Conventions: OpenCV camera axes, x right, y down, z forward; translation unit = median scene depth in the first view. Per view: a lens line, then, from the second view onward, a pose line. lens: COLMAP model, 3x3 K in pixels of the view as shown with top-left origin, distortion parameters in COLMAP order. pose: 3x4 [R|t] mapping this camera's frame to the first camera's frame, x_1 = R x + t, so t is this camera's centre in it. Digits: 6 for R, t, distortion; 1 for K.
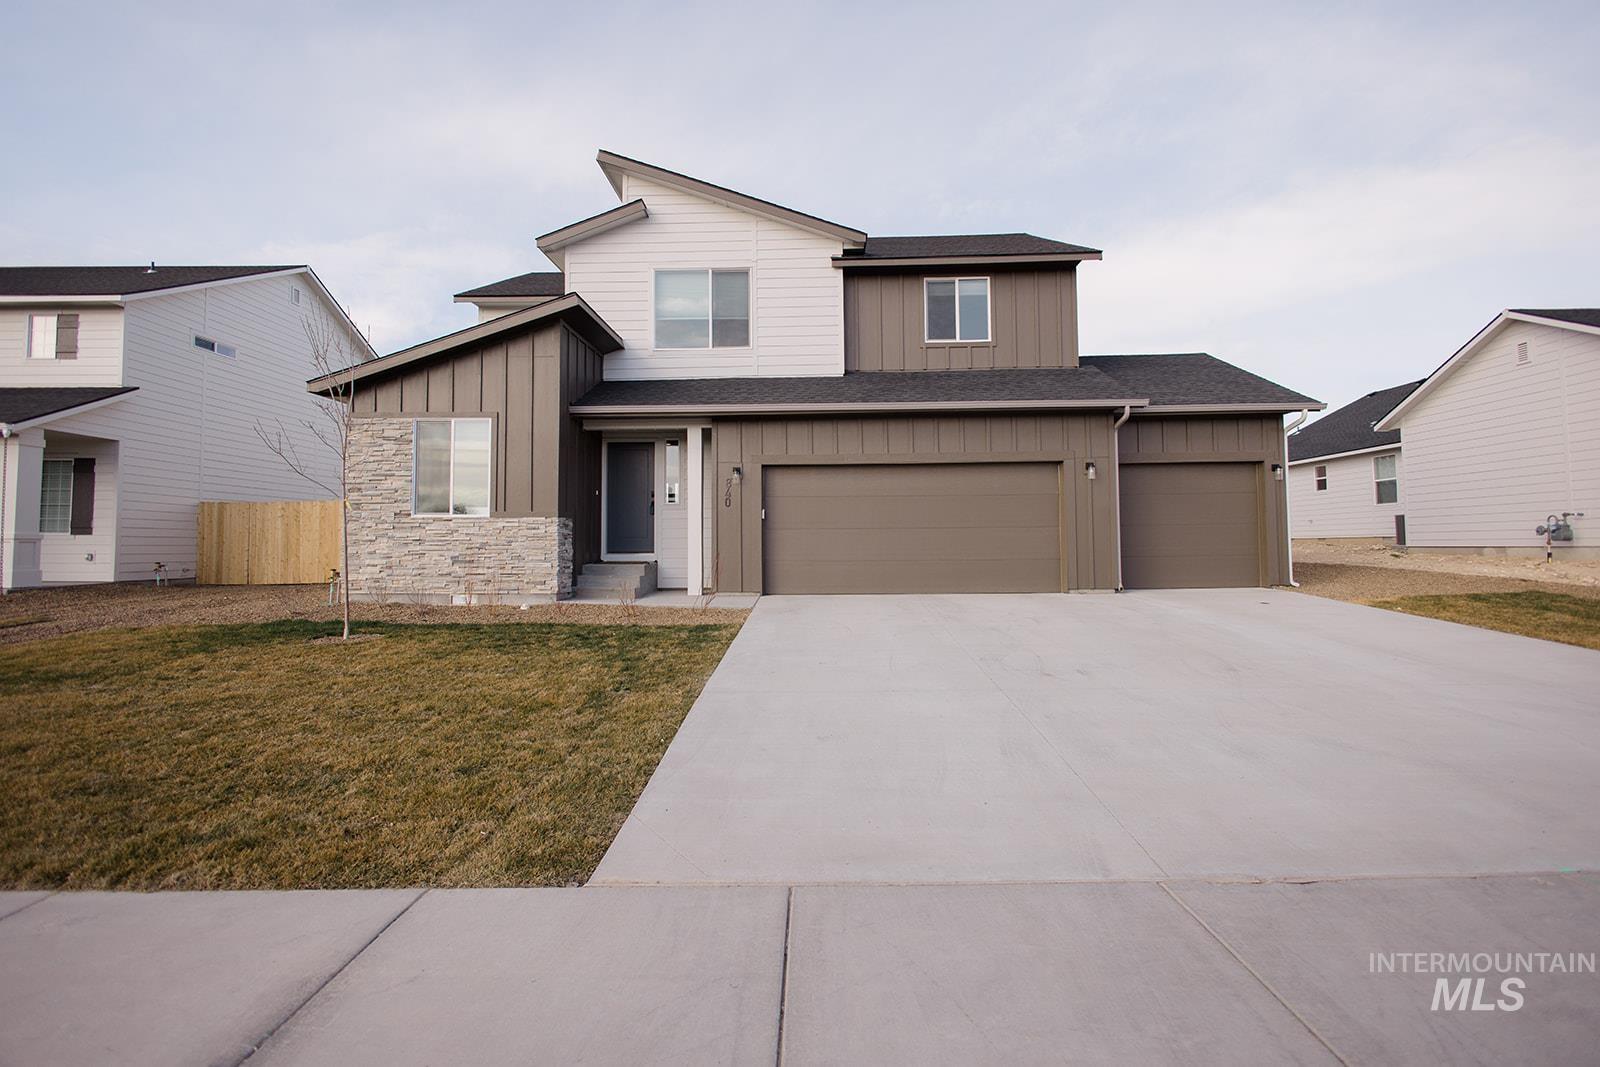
lens RADIAL K [[783.2, 0, 800.0], [0, 783.2, 533.5], [0, 0, 1]] dist [0.003867, 0.000656]
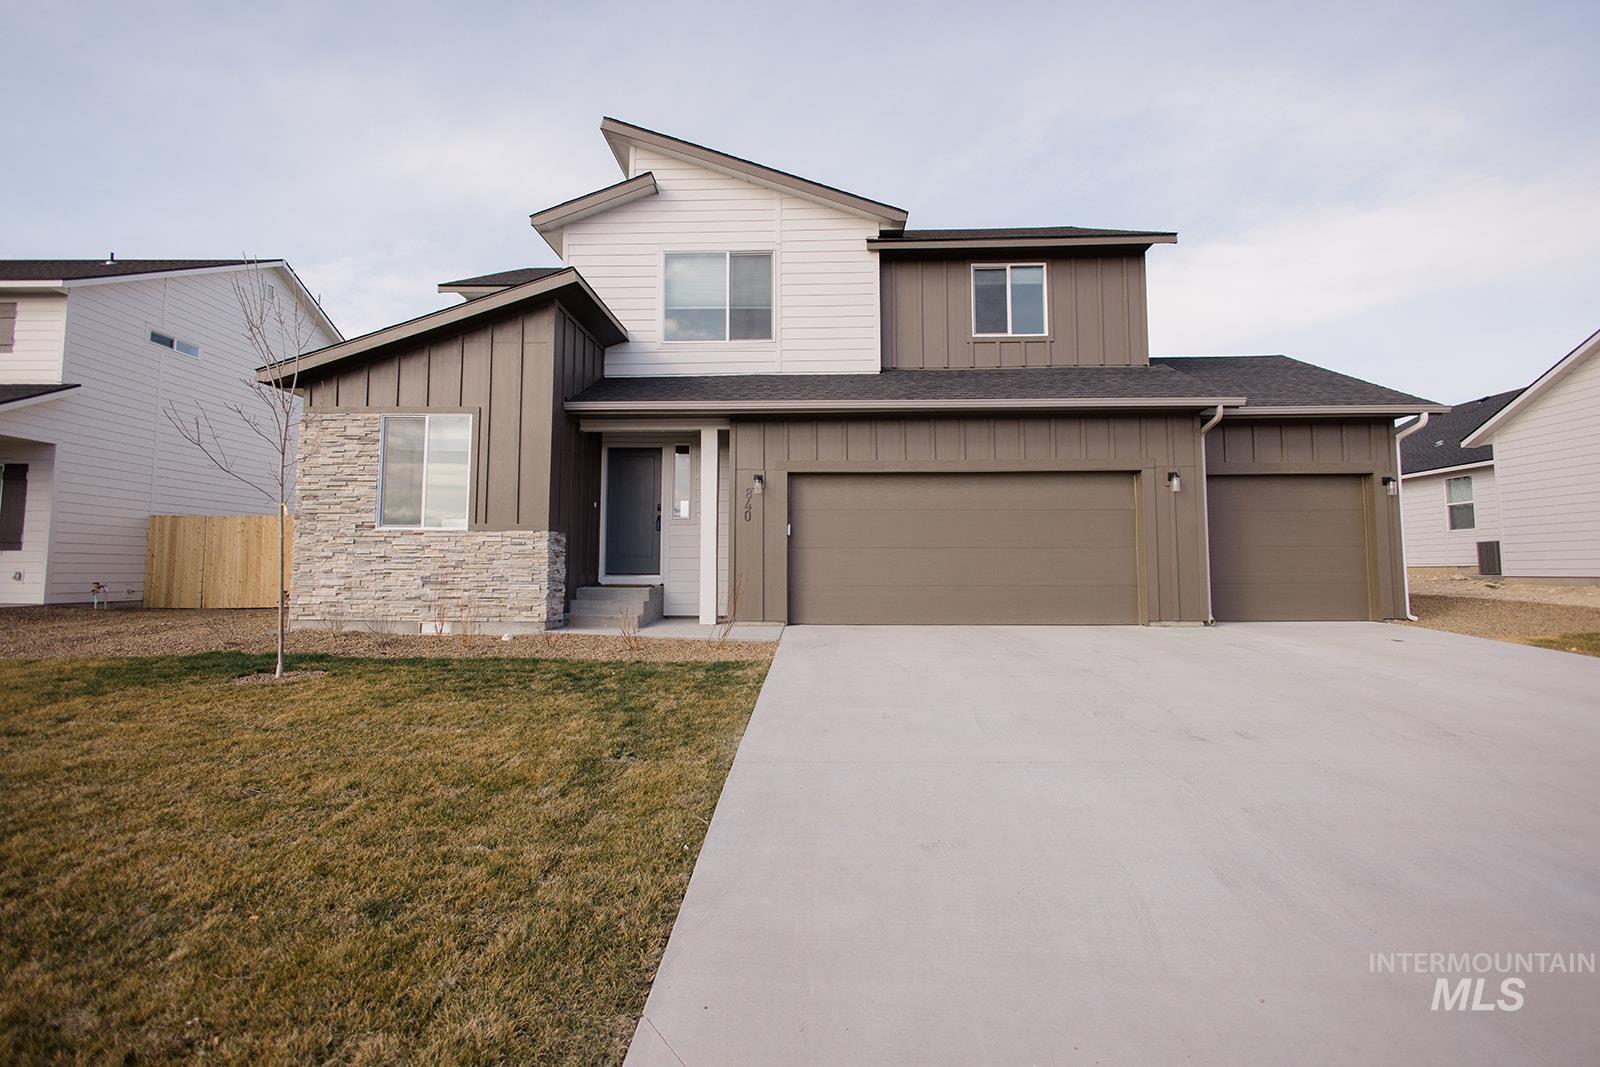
lens RADIAL K [[809.3, 0, 800.0], [0, 809.3, 533.5], [0, 0, 1]] dist [0.013943, -0.000320]
pose [[0.999953, 0.007688, -0.005988, -0.029555], [-0.007875, 0.999457, -0.031981, 0.007041], [0.005739, 0.032026, 0.999471, 0.116551]]
